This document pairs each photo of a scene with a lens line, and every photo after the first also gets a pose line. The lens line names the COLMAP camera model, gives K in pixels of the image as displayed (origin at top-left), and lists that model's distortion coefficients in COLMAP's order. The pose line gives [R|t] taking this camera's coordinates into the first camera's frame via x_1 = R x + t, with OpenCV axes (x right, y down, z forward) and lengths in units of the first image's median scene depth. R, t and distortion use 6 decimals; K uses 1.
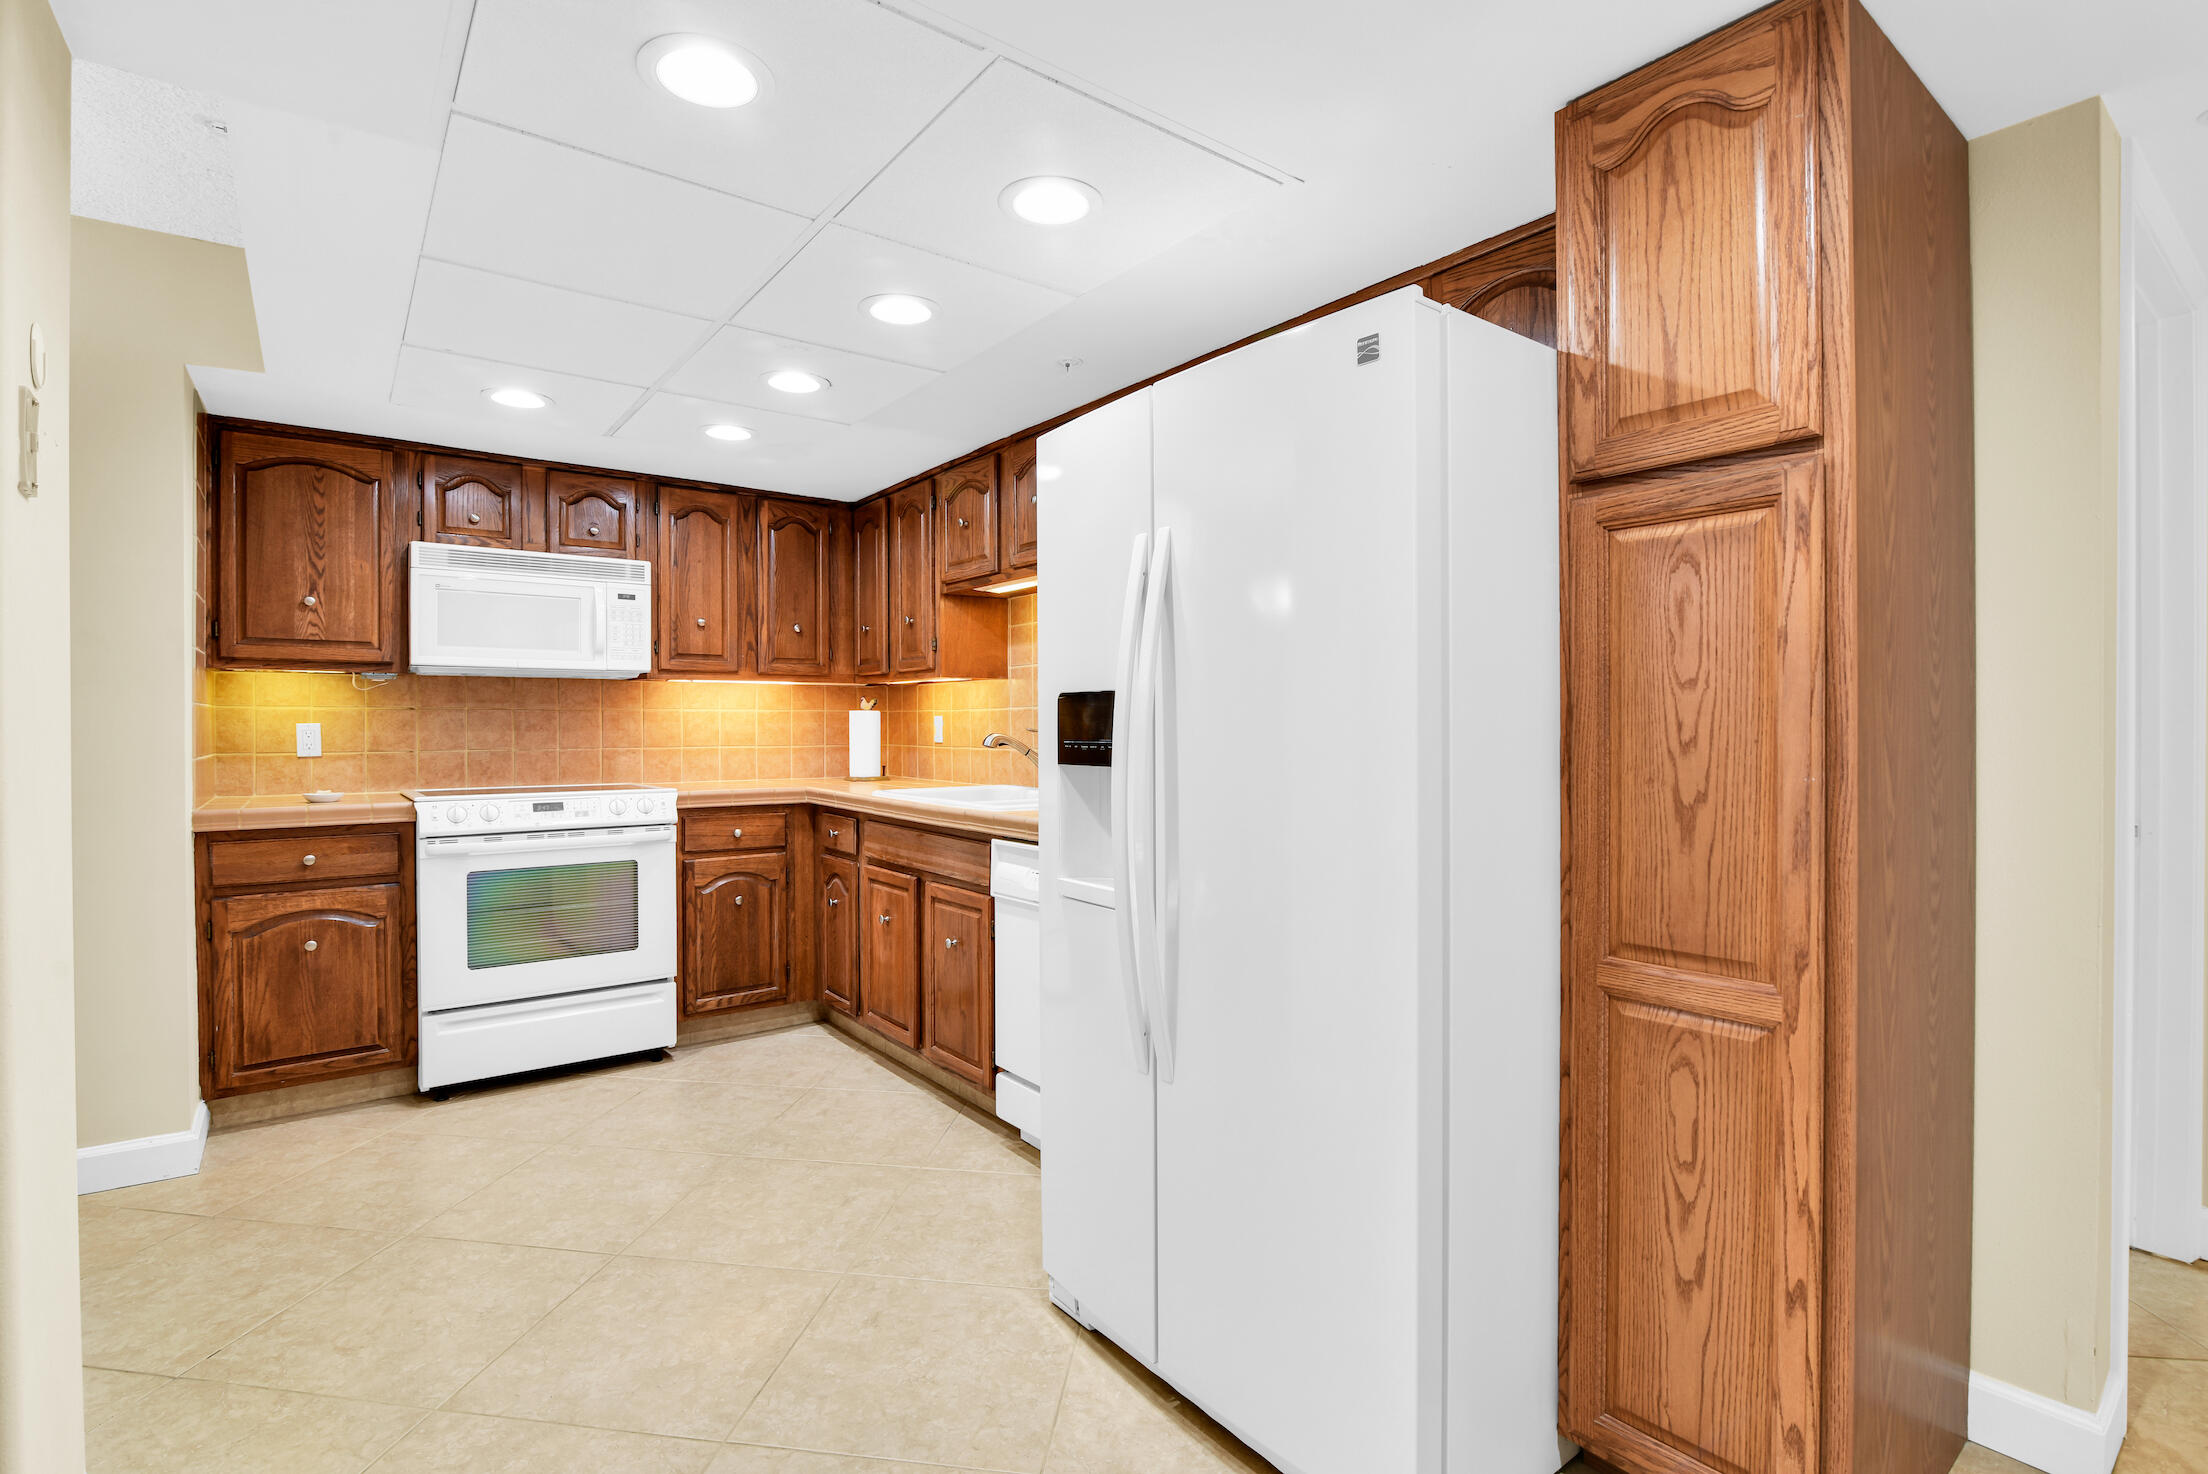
lens RADIAL K [[1049.9, 0, 1104.0], [0, 1049.9, 737.0], [0, 0, 1]] dist [-0.017999, -0.000024]
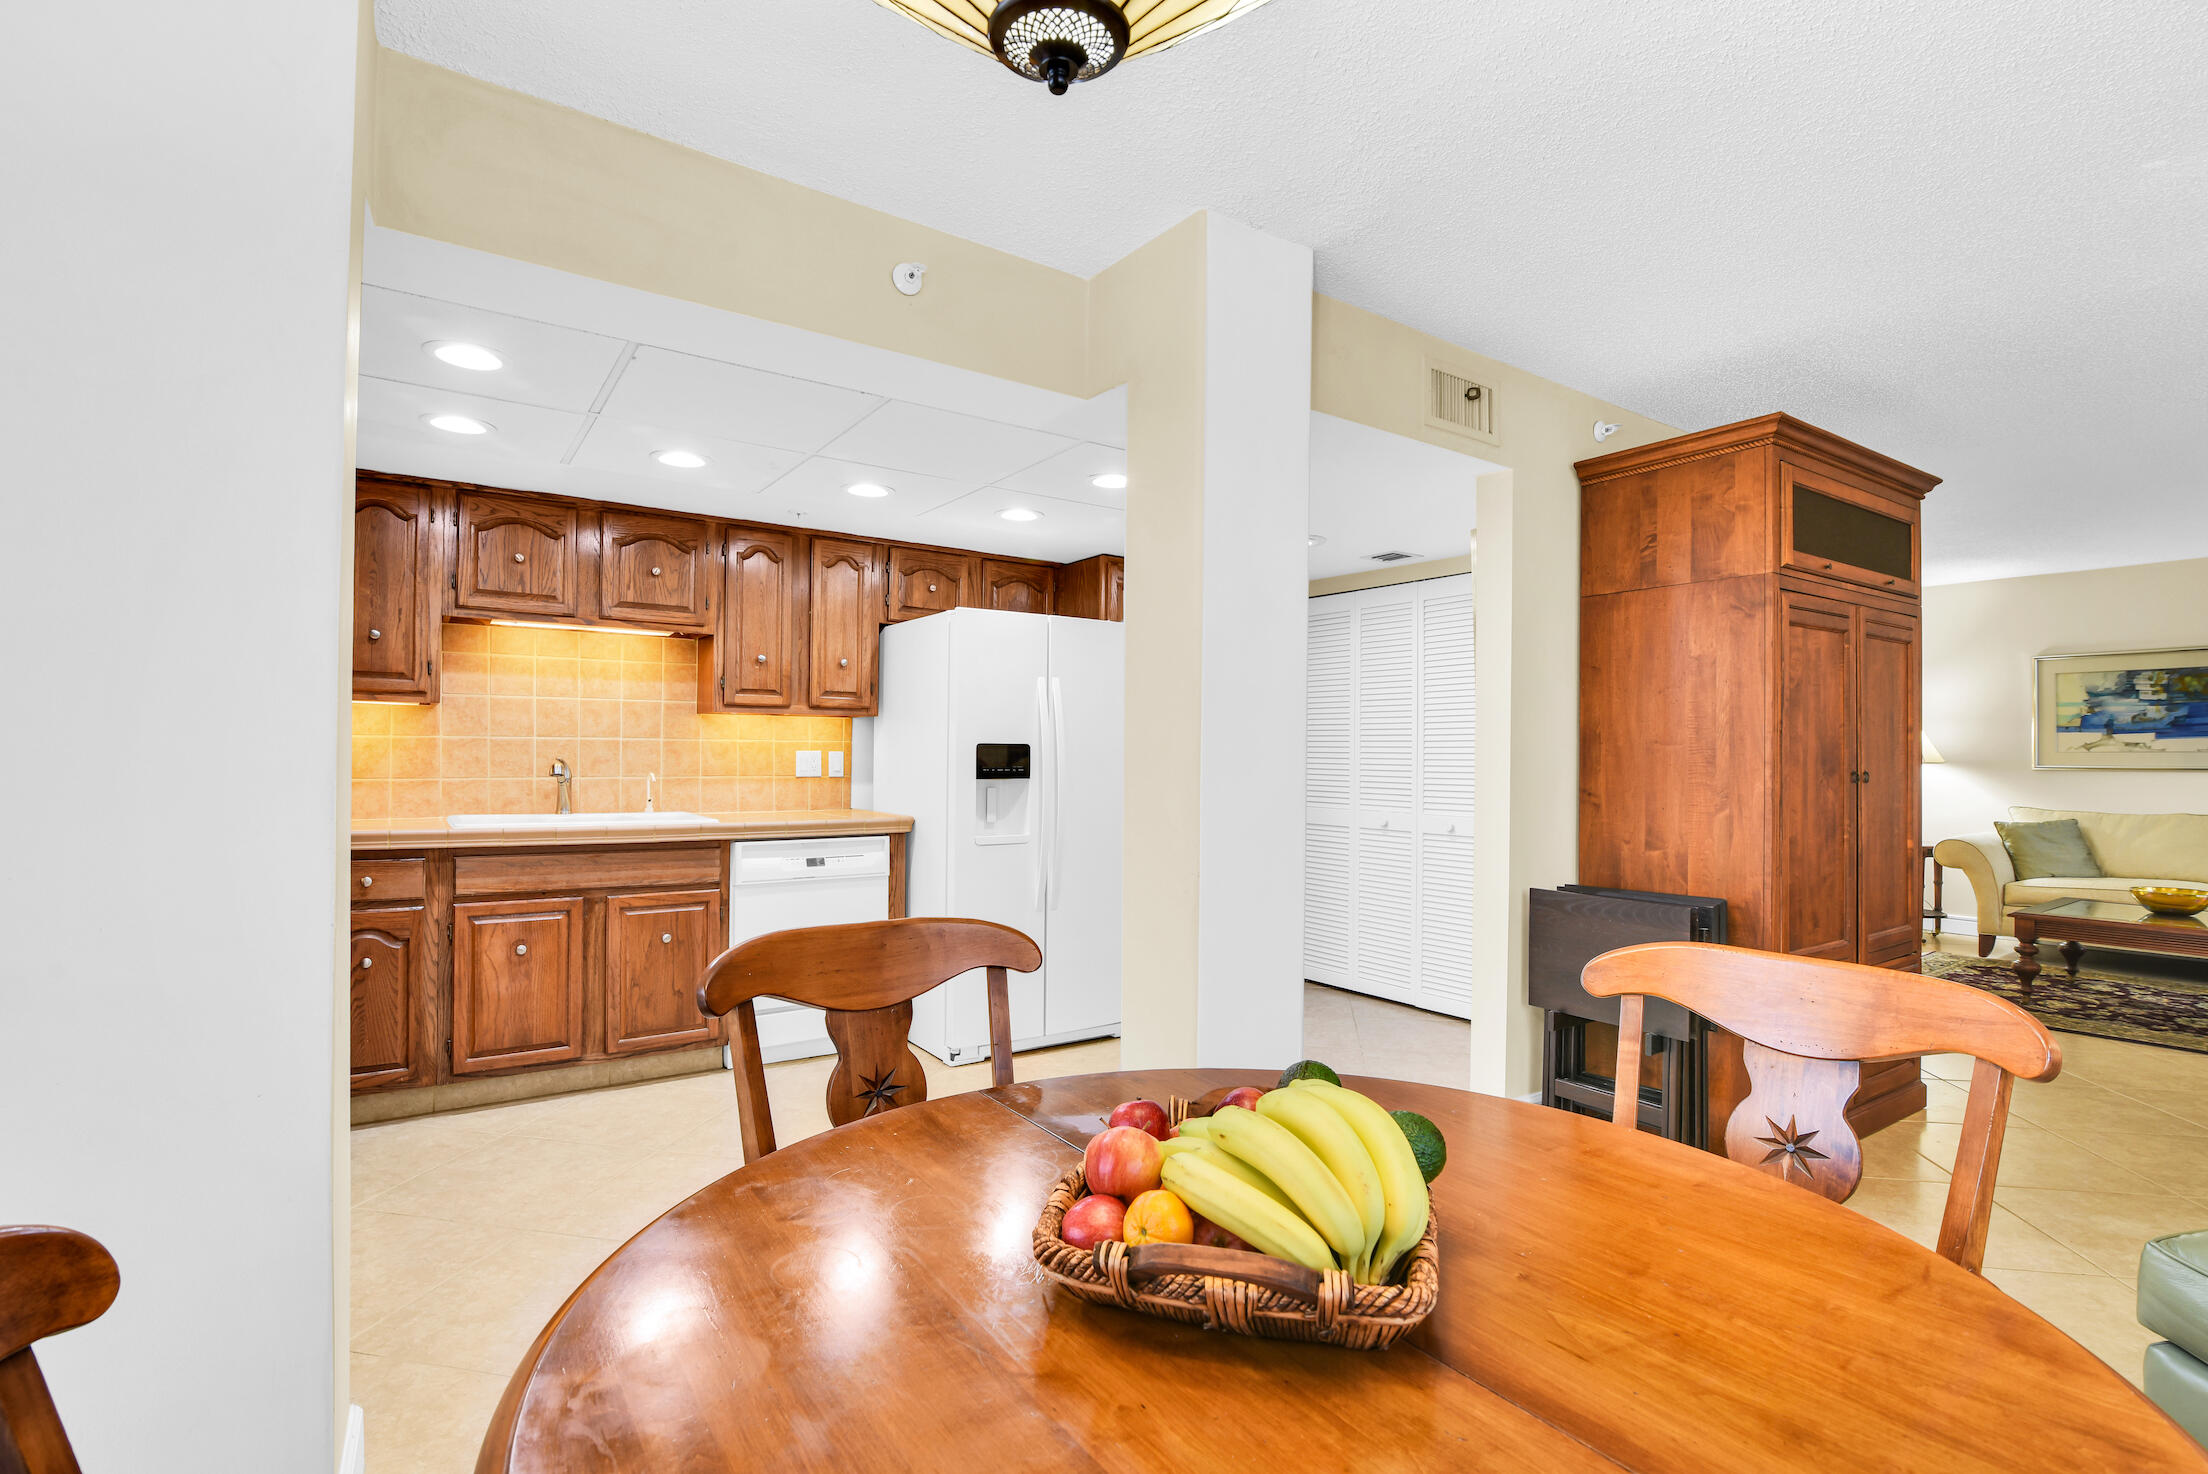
lens RADIAL K [[1049.9, 0, 1104.0], [0, 1049.9, 737.0], [0, 0, 1]] dist [-0.017999, -0.000024]
pose [[0.035623, 0.020427, 0.999157, -1.146800], [0.000731, 0.999790, -0.020466, -0.007573], [-0.999365, 0.001459, 0.035601, 0.396347]]
